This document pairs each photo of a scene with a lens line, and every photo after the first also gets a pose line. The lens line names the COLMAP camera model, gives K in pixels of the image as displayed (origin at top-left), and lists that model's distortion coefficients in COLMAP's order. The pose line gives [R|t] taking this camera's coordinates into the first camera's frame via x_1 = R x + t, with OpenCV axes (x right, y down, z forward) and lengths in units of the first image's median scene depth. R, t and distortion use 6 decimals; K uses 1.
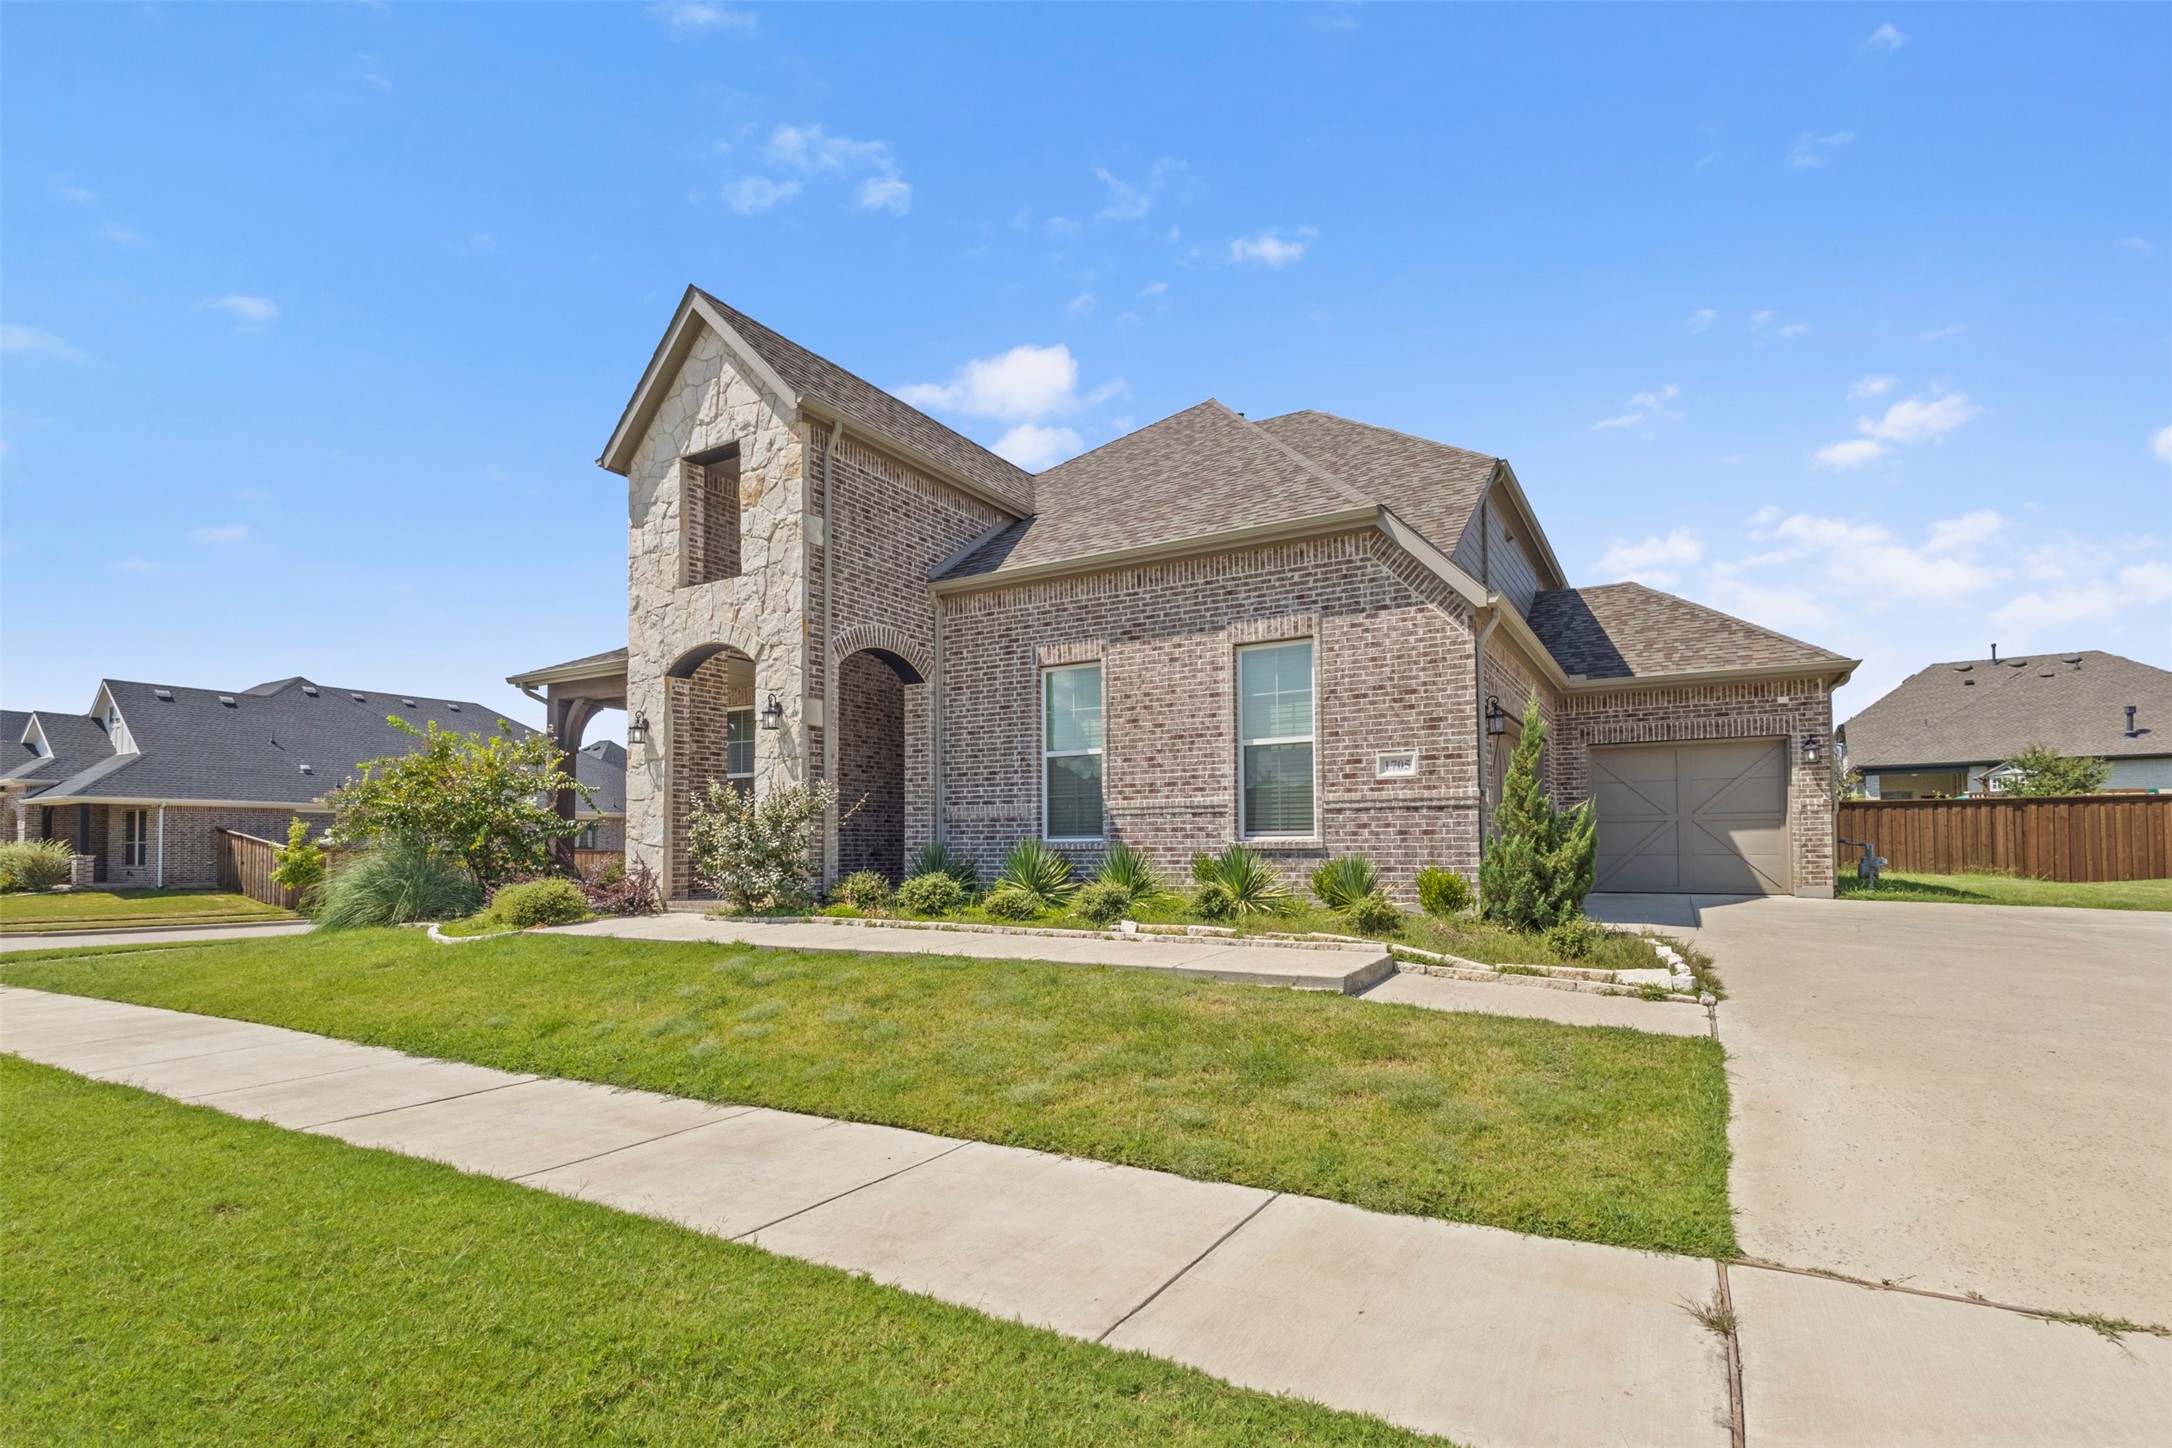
lens RADIAL K [[1037.7, 0, 1086.6], [0, 1037.7, 848.4], [0, 0, 1]] dist [0.000744, -0.000026]
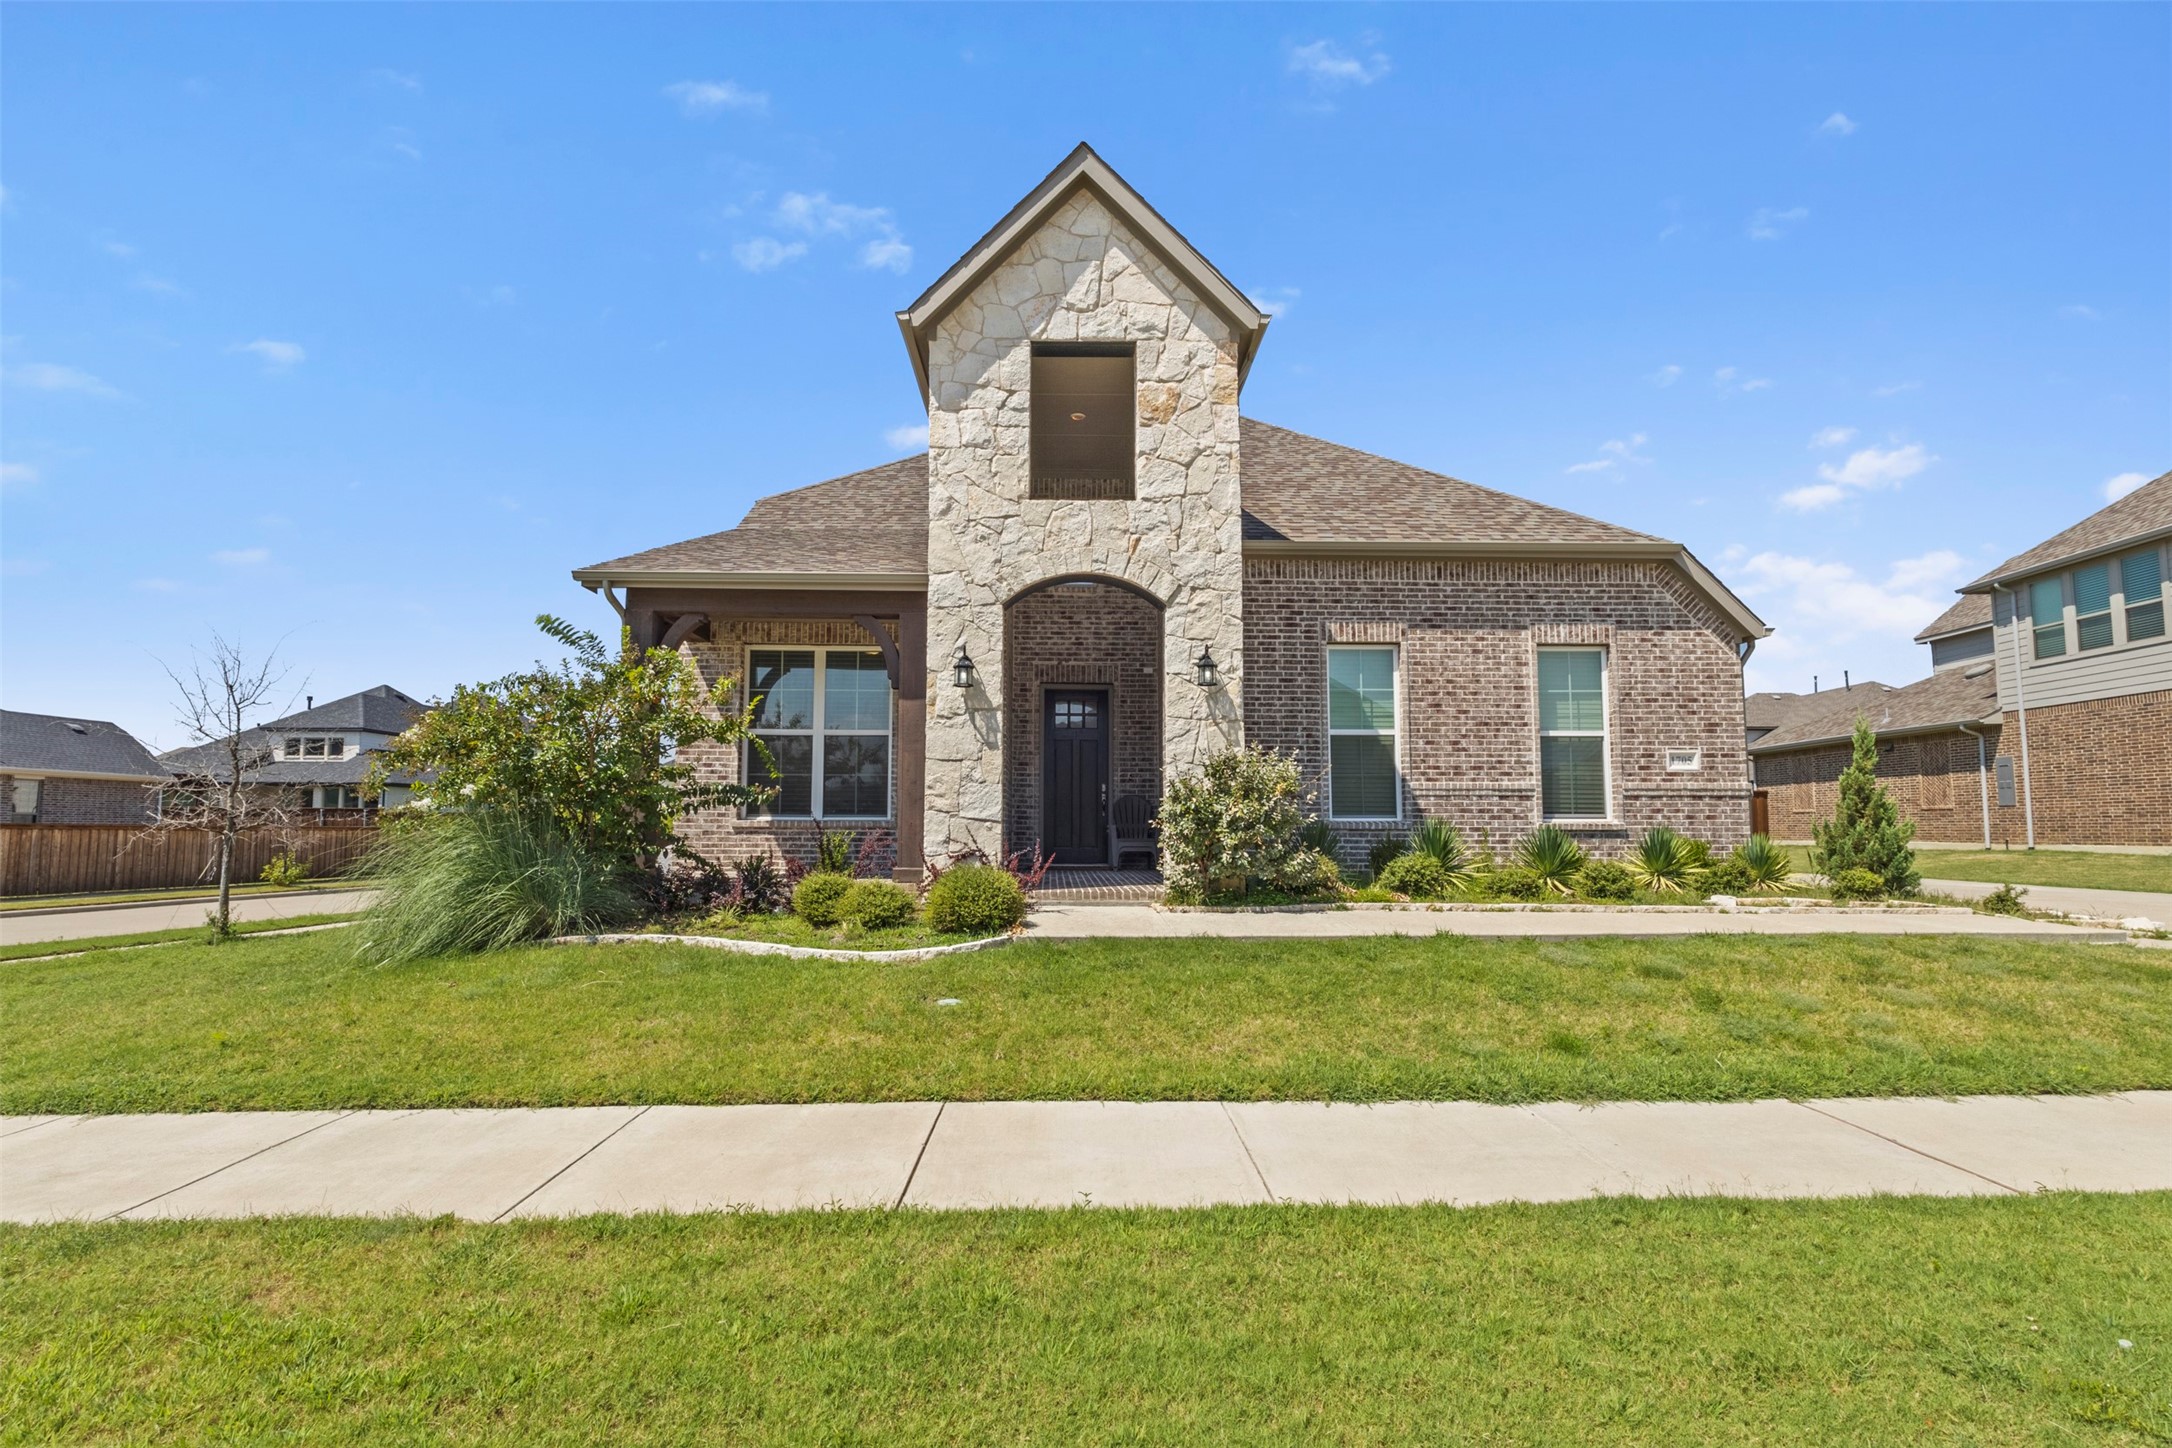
lens RADIAL K [[1007.1, 0, 1086.7], [0, 1007.1, 781.6], [0, 0, 1]] dist [-0.000547, 0.000022]
pose [[0.848304, 0.032779, 0.528494, -0.808510], [-0.007623, 0.998735, -0.049708, 0.006170], [-0.529455, 0.038139, 0.847480, 0.346666]]
